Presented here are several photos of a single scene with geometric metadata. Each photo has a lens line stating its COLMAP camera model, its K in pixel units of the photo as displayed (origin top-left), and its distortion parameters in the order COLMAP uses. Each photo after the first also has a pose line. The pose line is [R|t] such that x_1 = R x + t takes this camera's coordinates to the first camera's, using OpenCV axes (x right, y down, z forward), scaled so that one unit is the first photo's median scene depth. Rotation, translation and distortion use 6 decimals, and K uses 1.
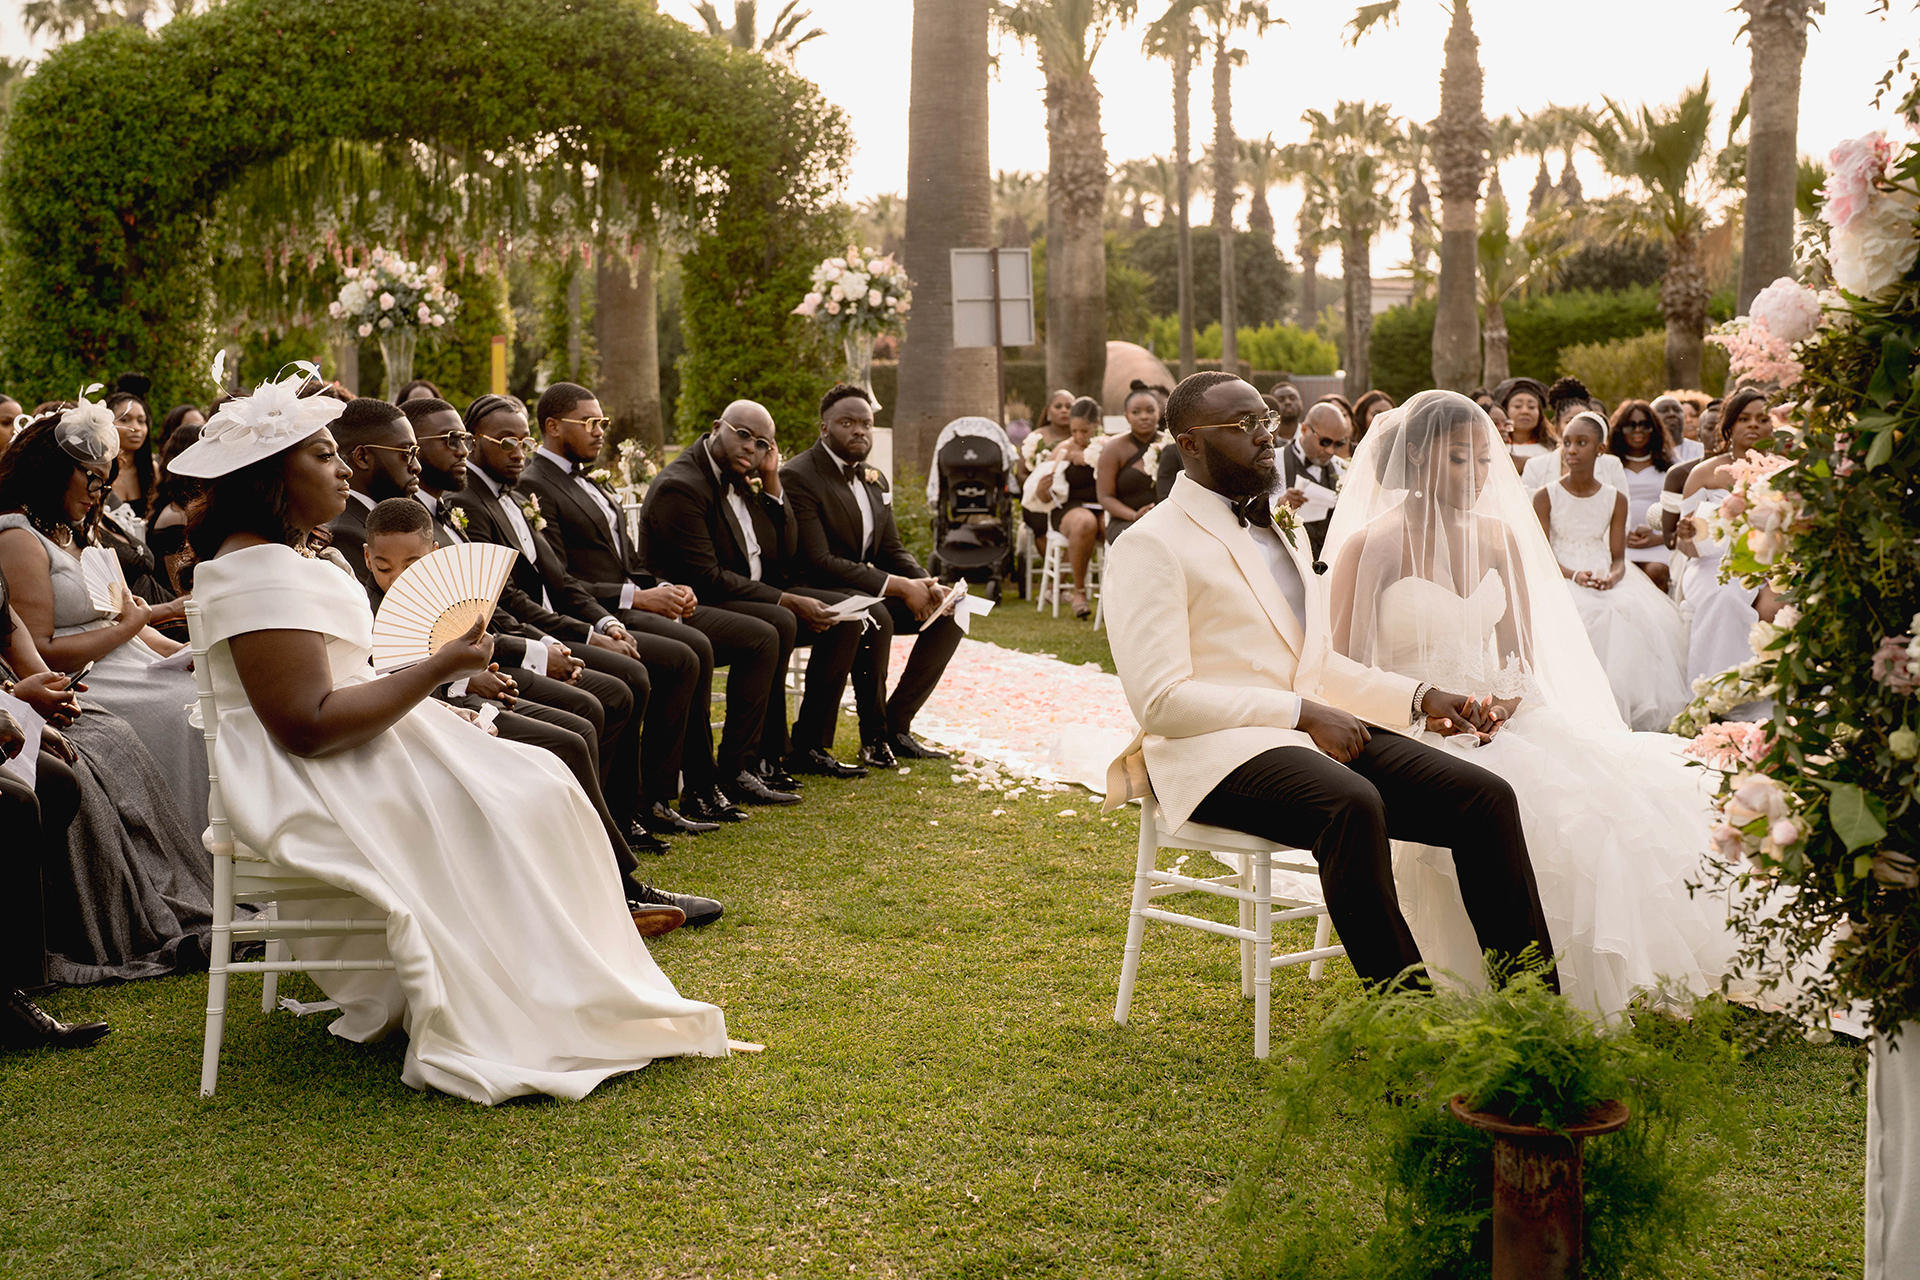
lens RADIAL K [[2531.3, 0, 941.5], [0, 2531.3, 630.6], [0, 0, 1]] dist [0.047916, 0.000000]
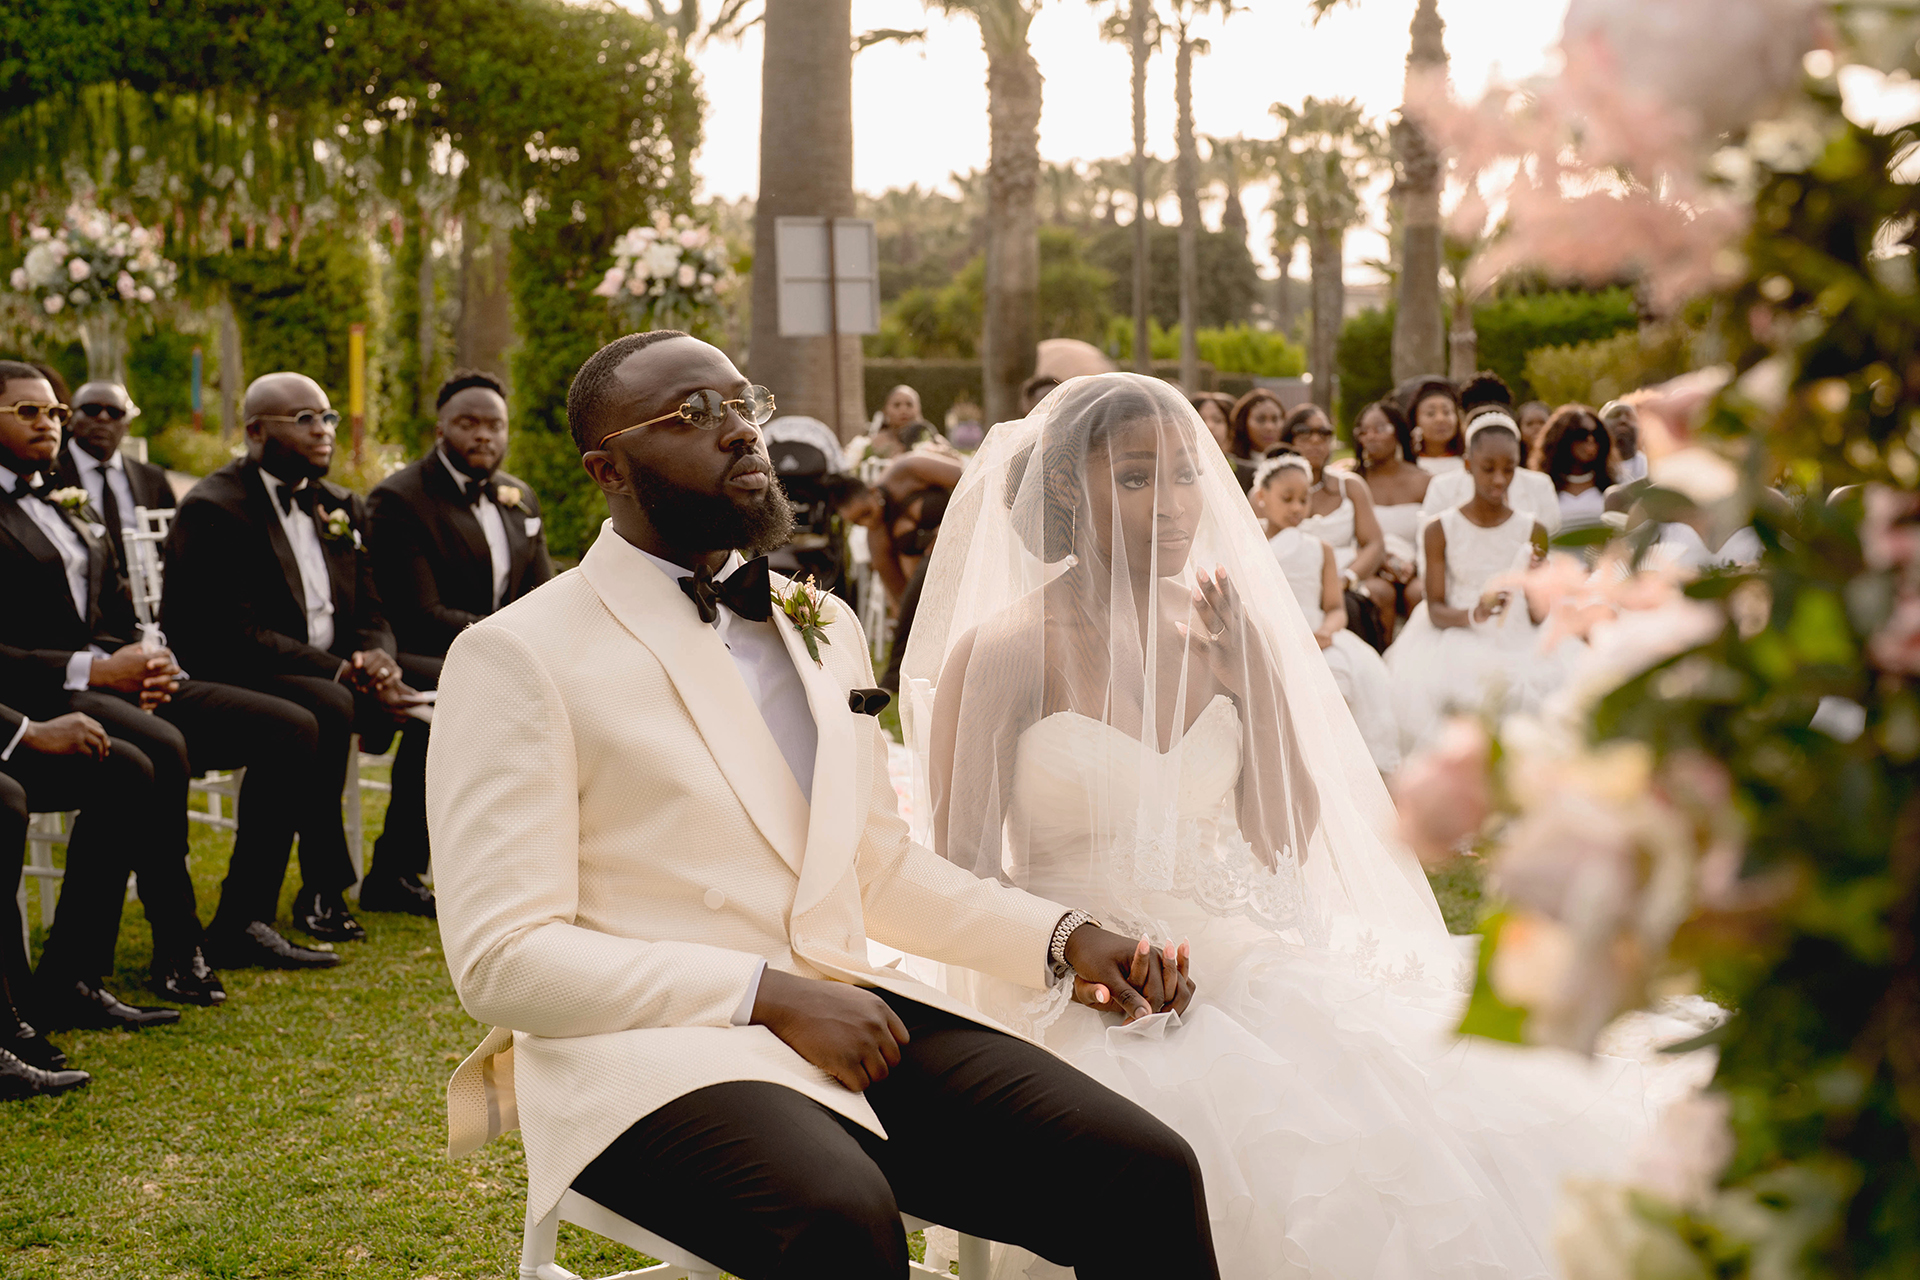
lens RADIAL K [[2531.3, 0, 930.5], [0, 2531.3, 659.8], [0, 0, 1]] dist [0.047916, 0.000000]
pose [[0.999948, 0.009639, 0.003210, 0.052641], [-0.009672, 0.999899, 0.010446, -0.012851], [-0.003109, -0.010477, 0.999940, 0.153180]]
